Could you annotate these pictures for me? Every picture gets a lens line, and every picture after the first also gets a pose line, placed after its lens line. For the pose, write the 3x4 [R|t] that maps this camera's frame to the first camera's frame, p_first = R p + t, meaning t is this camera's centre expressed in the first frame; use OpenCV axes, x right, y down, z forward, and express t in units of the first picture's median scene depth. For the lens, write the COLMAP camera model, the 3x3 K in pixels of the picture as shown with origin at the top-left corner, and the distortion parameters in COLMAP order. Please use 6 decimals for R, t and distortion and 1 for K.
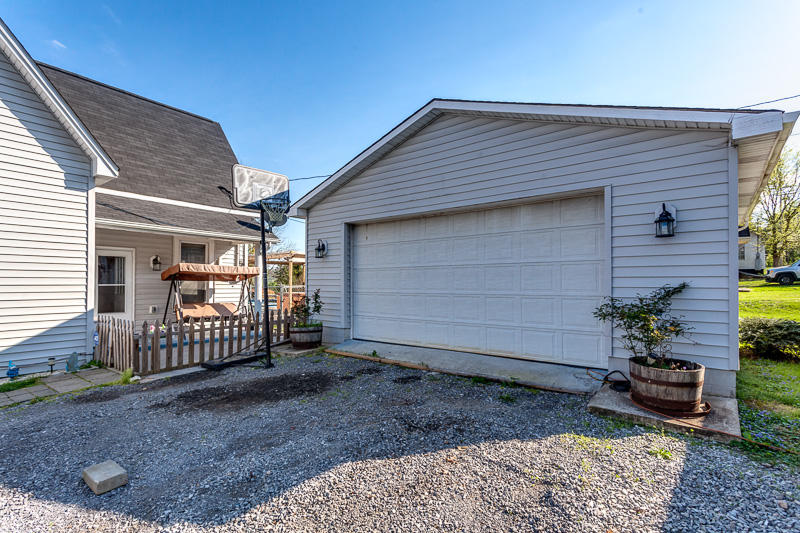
lens RADIAL K [[390.7, 0, 400.4], [0, 390.7, 271.2], [0, 0, 1]] dist [-0.010391, 0.002803]
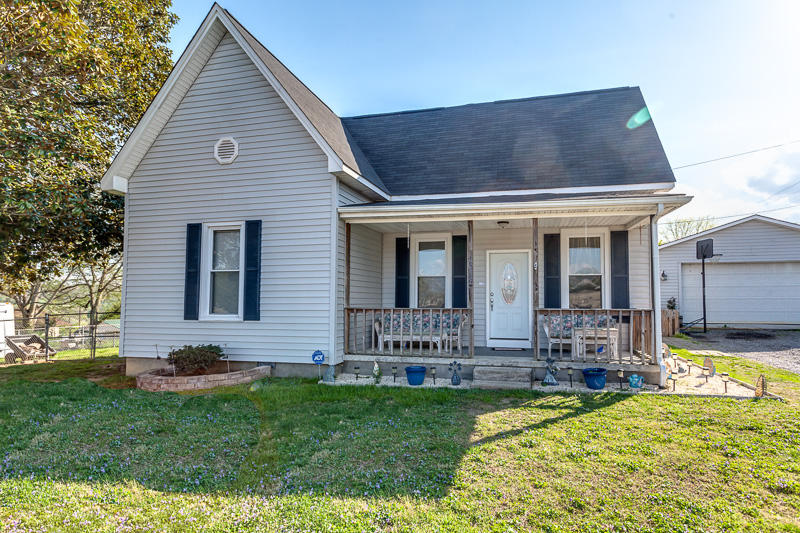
lens RADIAL K [[411.4, 0, 426.4], [0, 411.4, 278.1], [0, 0, 1]] dist [0.004933, 0.001515]
pose [[0.900971, 0.025389, 0.433135, -2.952606], [-0.011079, 0.999307, -0.035529, 0.052290], [-0.433737, 0.027212, 0.900628, -0.387736]]
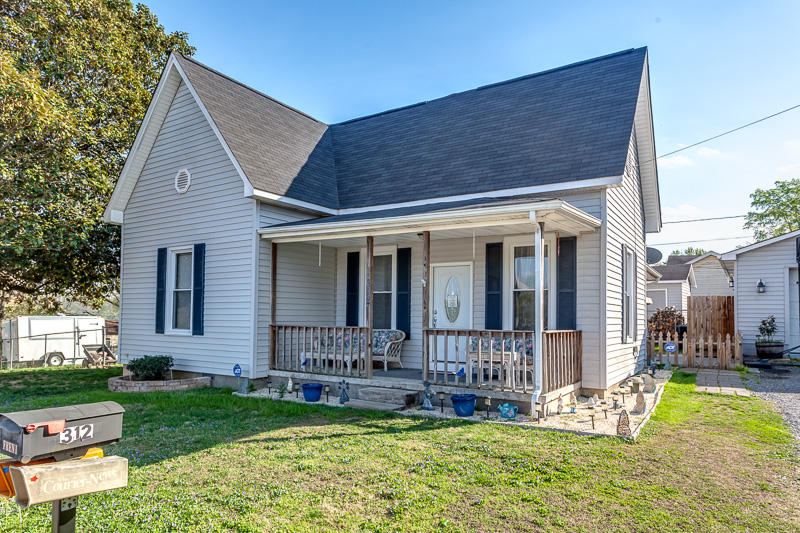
lens RADIAL K [[513.3, 0, 400.0], [0, 513.3, 295.2], [0, 0, 1]] dist [-0.008991, -0.000102]
pose [[0.994960, 0.013305, 0.099384, -2.291975], [-0.011534, 0.999765, -0.018367, 0.029121], [-0.099605, 0.017128, 0.994880, -0.870125]]
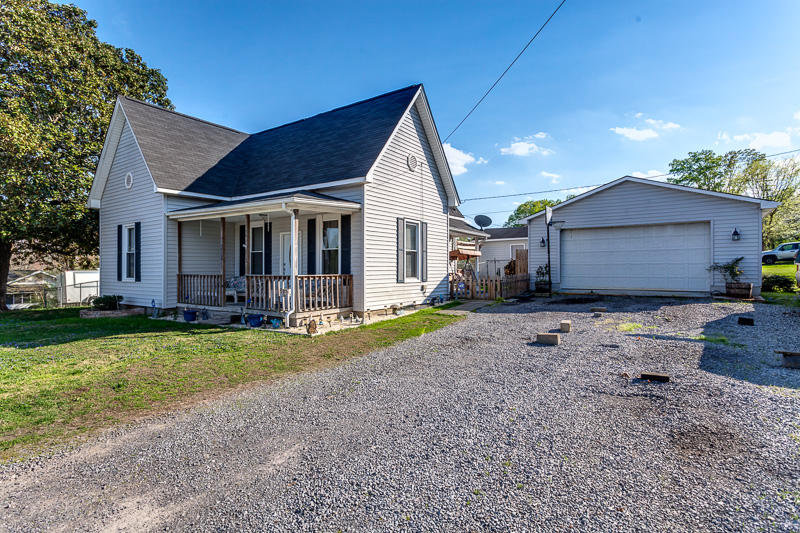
lens RADIAL K [[417.9, 0, 398.5], [0, 417.9, 262.1], [0, 0, 1]] dist [-0.005343, 0.001369]
pose [[0.998149, -0.005139, 0.060599, -1.461511], [0.004402, 0.999915, 0.012282, 0.016317], [-0.060657, -0.011992, 0.998087, -1.402236]]
